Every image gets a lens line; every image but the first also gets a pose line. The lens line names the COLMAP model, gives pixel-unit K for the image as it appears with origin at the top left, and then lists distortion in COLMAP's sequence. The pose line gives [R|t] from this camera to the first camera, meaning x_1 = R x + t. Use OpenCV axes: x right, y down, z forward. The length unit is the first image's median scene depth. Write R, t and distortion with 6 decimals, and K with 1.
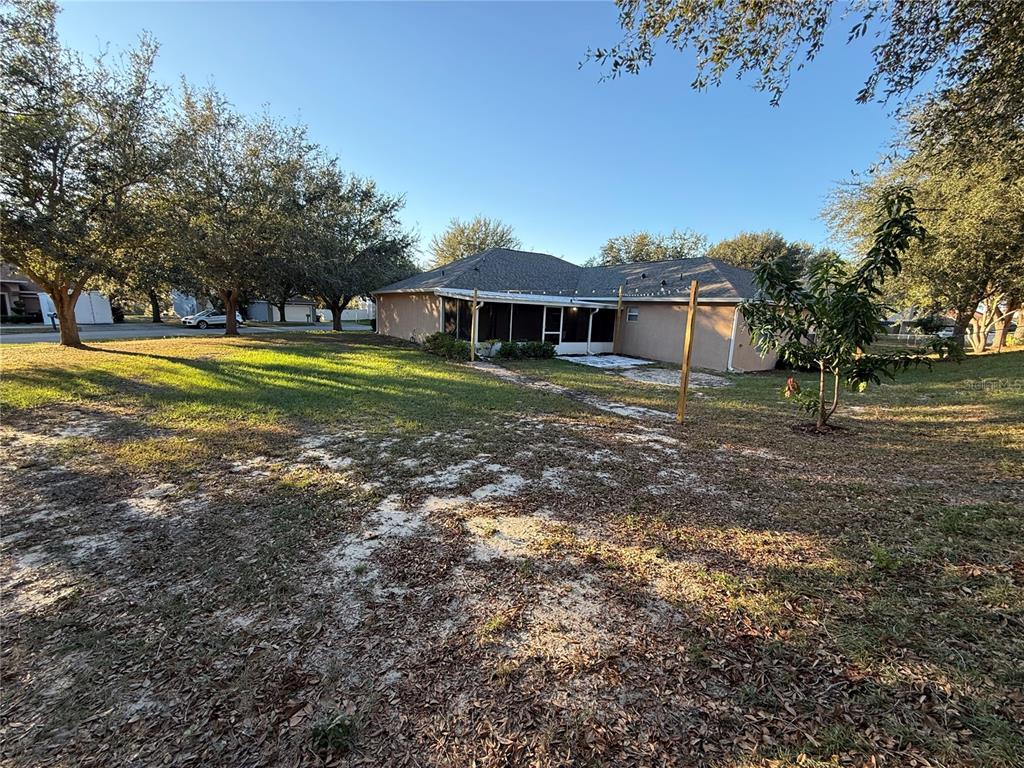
lens RADIAL K [[411.5, 0, 512.0], [0, 411.5, 384.0], [0, 0, 1]] dist [-0.000434, 0.000029]
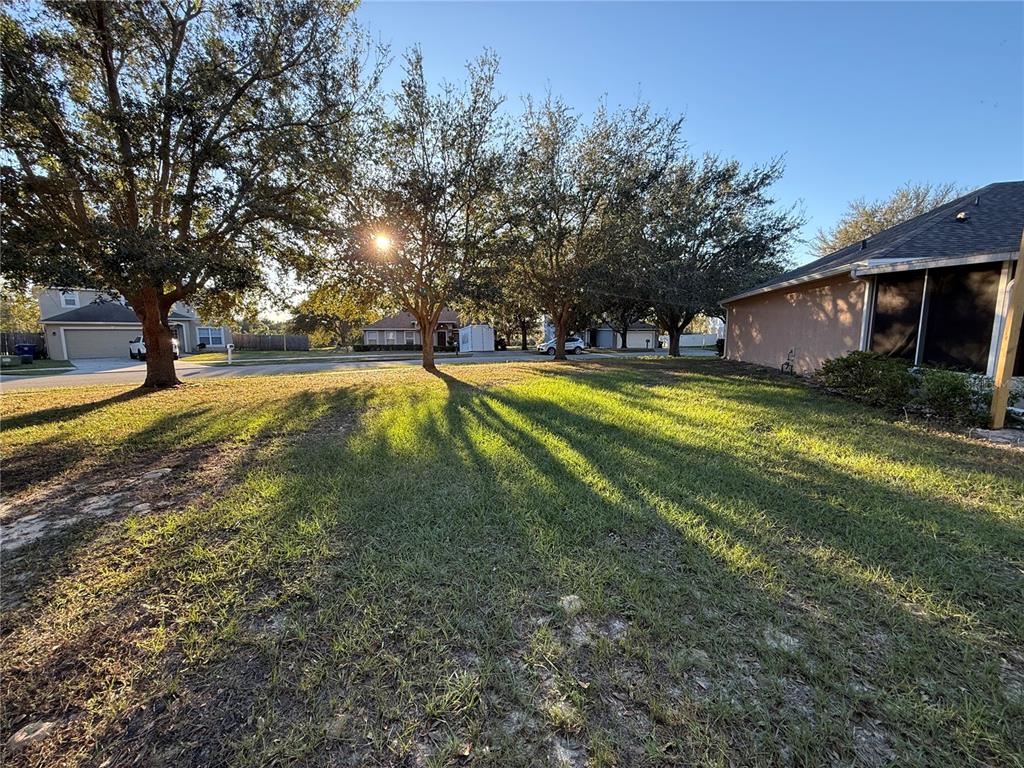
lens RADIAL K [[406.0, 0, 503.2], [0, 406.0, 380.5], [0, 0, 1]] dist [-0.000687, -0.000136]
pose [[0.681019, 0.039324, -0.731209, -0.207555], [-0.095256, 0.994830, -0.035216, -0.068845], [0.726044, 0.093635, 0.681243, 0.703528]]
